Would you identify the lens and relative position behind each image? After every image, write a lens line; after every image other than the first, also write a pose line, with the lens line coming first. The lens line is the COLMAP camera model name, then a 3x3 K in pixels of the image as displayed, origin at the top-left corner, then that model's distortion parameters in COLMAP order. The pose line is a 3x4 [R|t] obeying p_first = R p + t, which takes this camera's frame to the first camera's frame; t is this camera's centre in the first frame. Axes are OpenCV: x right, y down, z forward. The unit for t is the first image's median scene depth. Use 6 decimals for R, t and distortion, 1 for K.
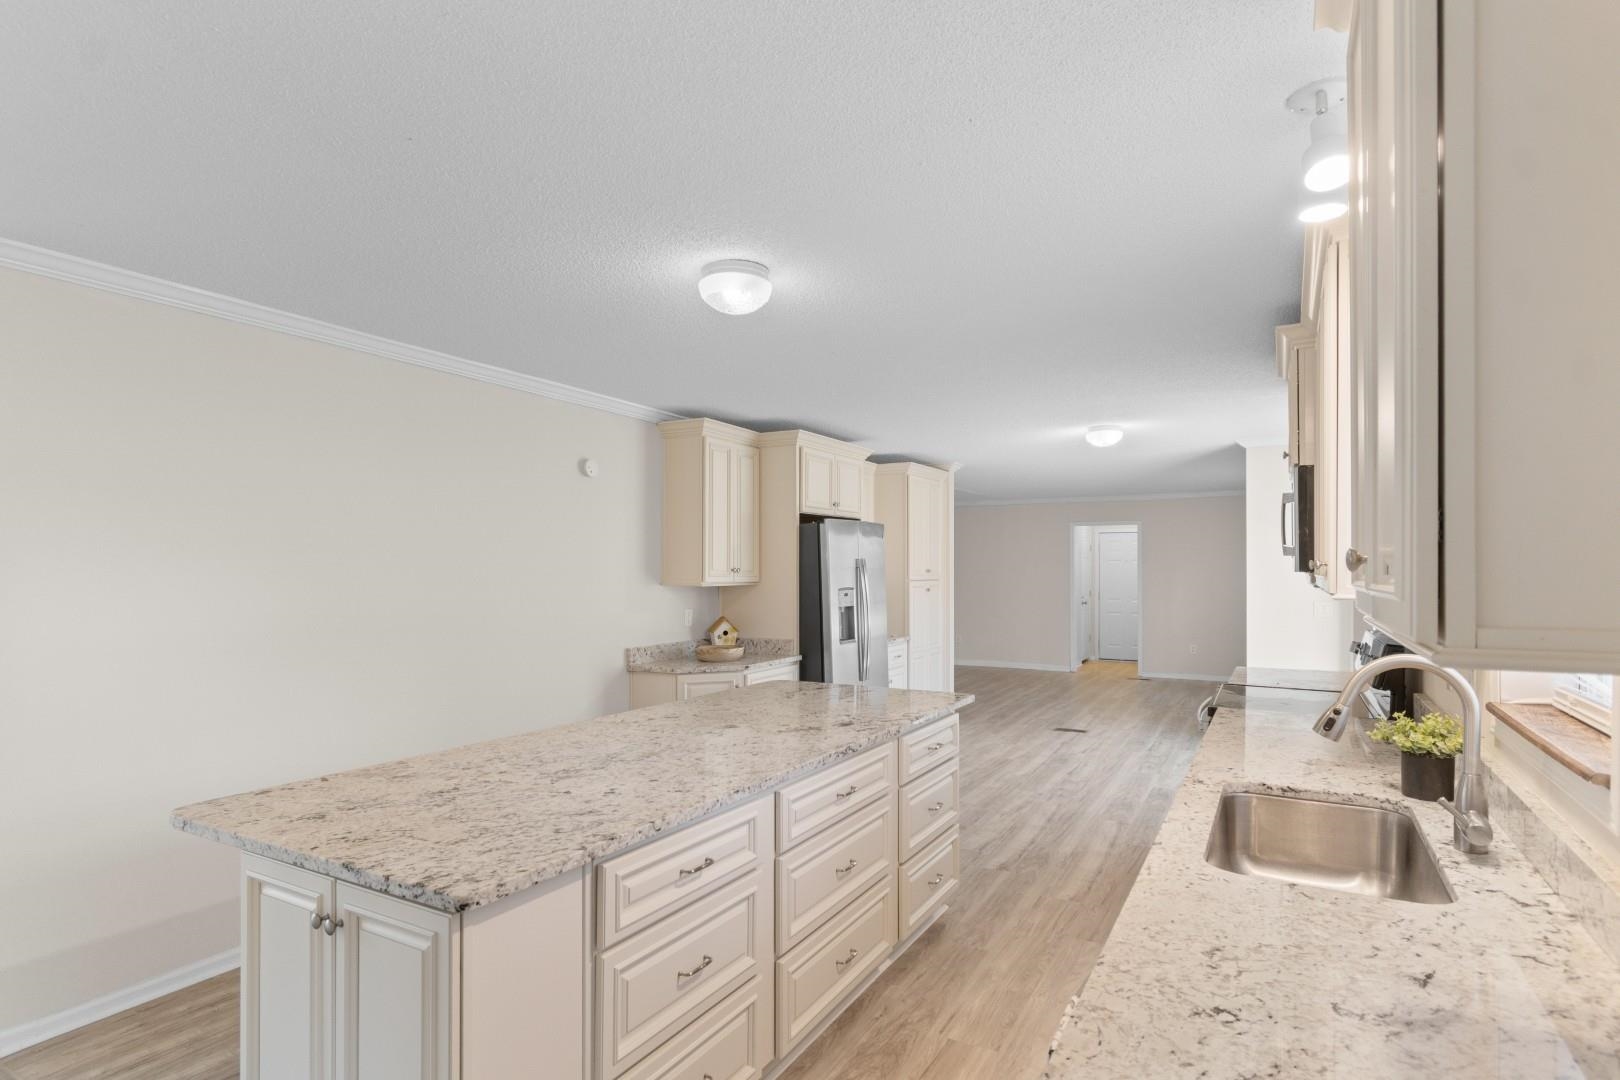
lens RADIAL K [[844.1, 0, 808.2], [0, 844.1, 567.2], [0, 0, 1]] dist [0.005529, -0.000342]
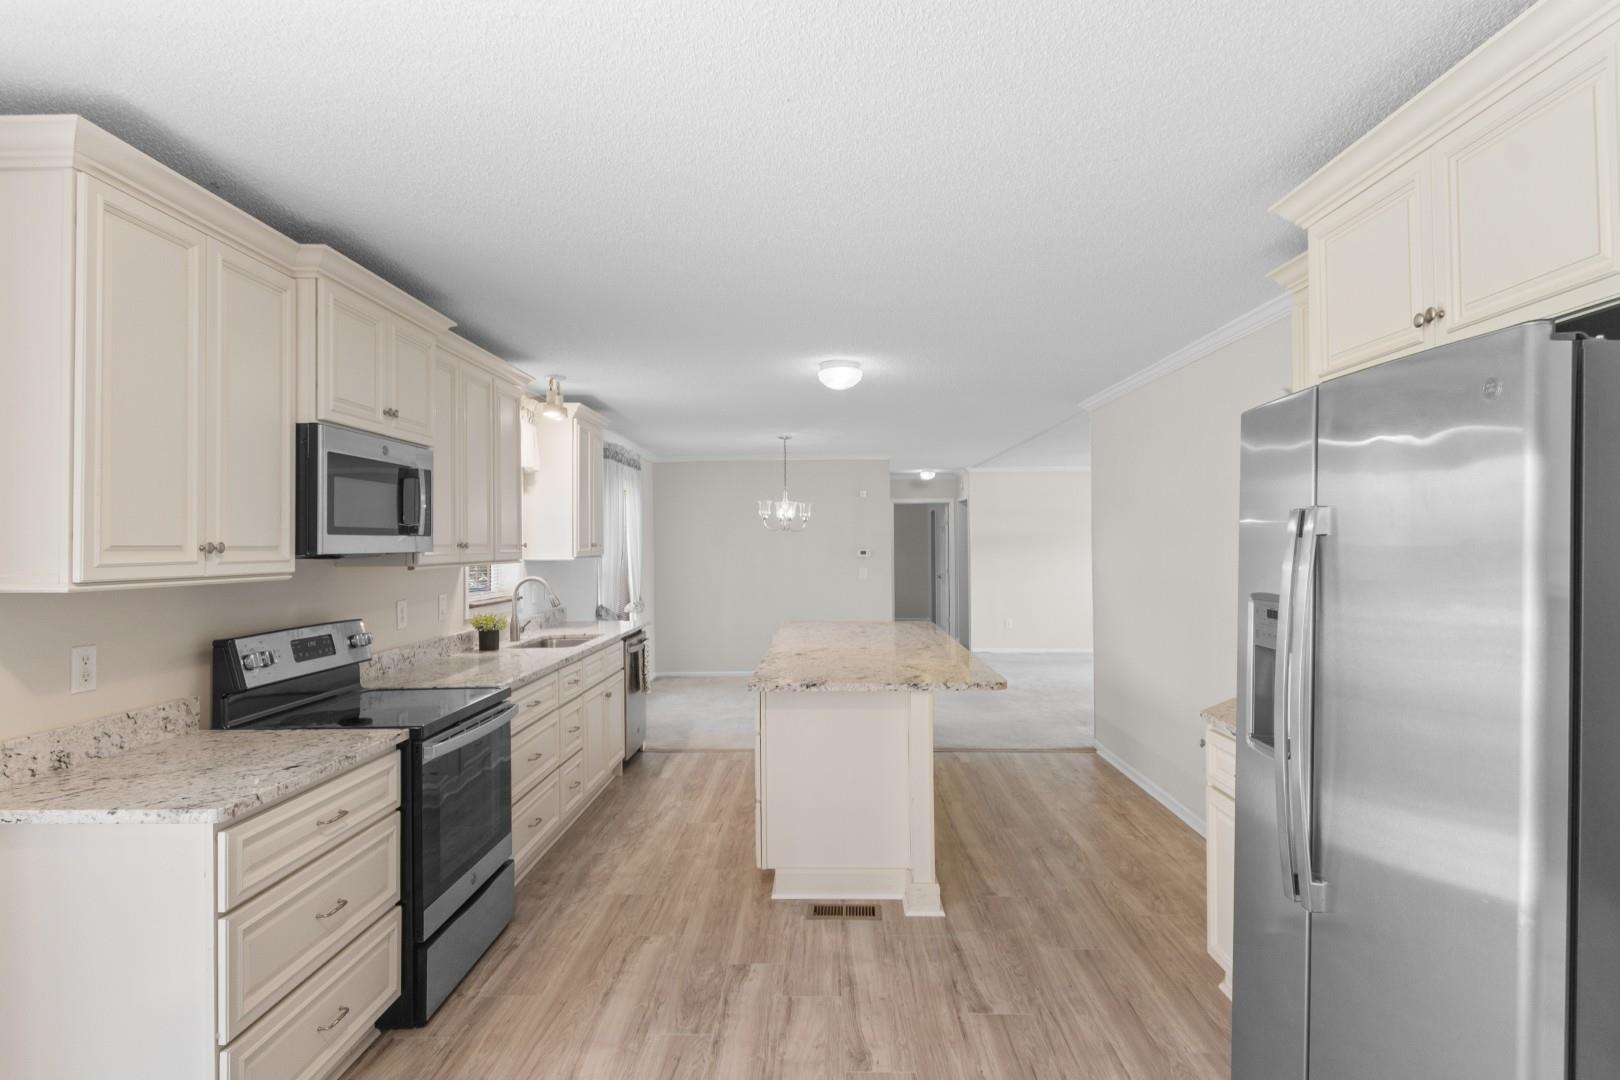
lens RADIAL K [[858.7, 0, 814.4], [0, 858.7, 532.6], [0, 0, 1]] dist [0.002263, -0.000667]
pose [[-0.878407, 0.004009, -0.477896, 0.431761], [0.011865, 0.999840, -0.013421, 0.001103], [0.477765, -0.017460, -0.878314, 1.387857]]
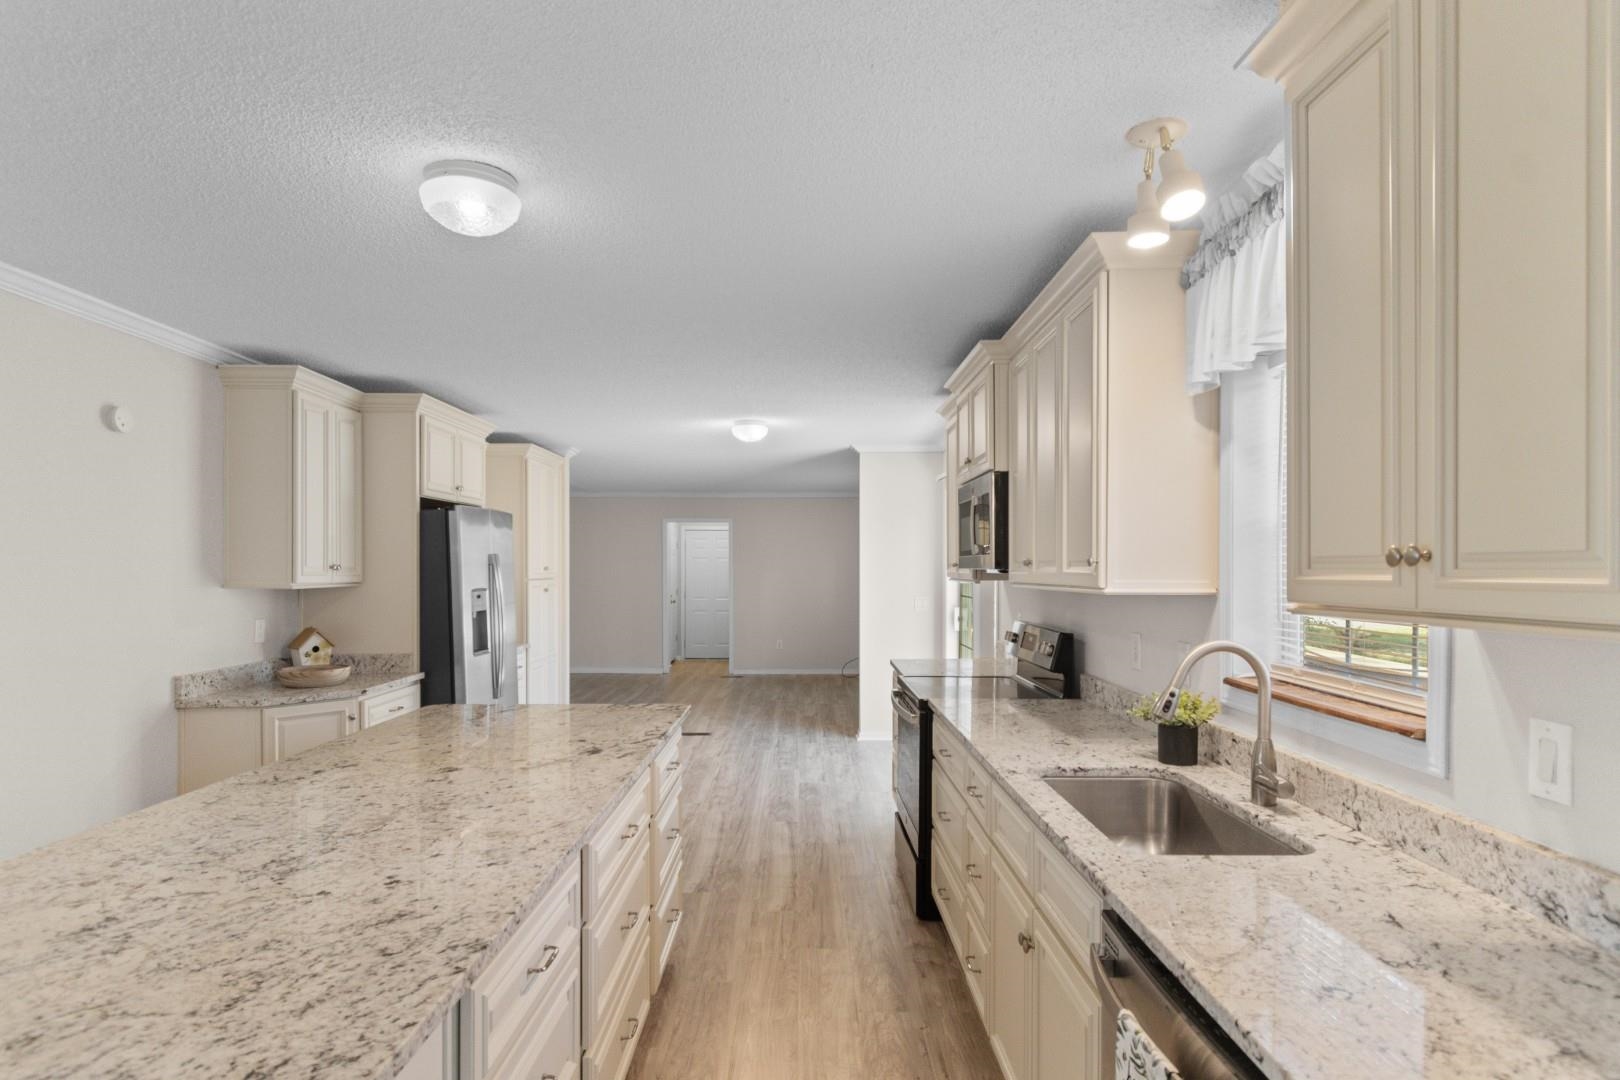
lens RADIAL K [[896.7, 0, 809.7], [0, 896.7, 570.7], [0, 0, 1]] dist [0.002571, -0.002406]
pose [[0.867217, -0.001194, 0.497928, -0.128791], [-0.002000, 0.999981, 0.005881, 0.000941], [-0.497926, -0.006096, 0.867198, 0.076259]]
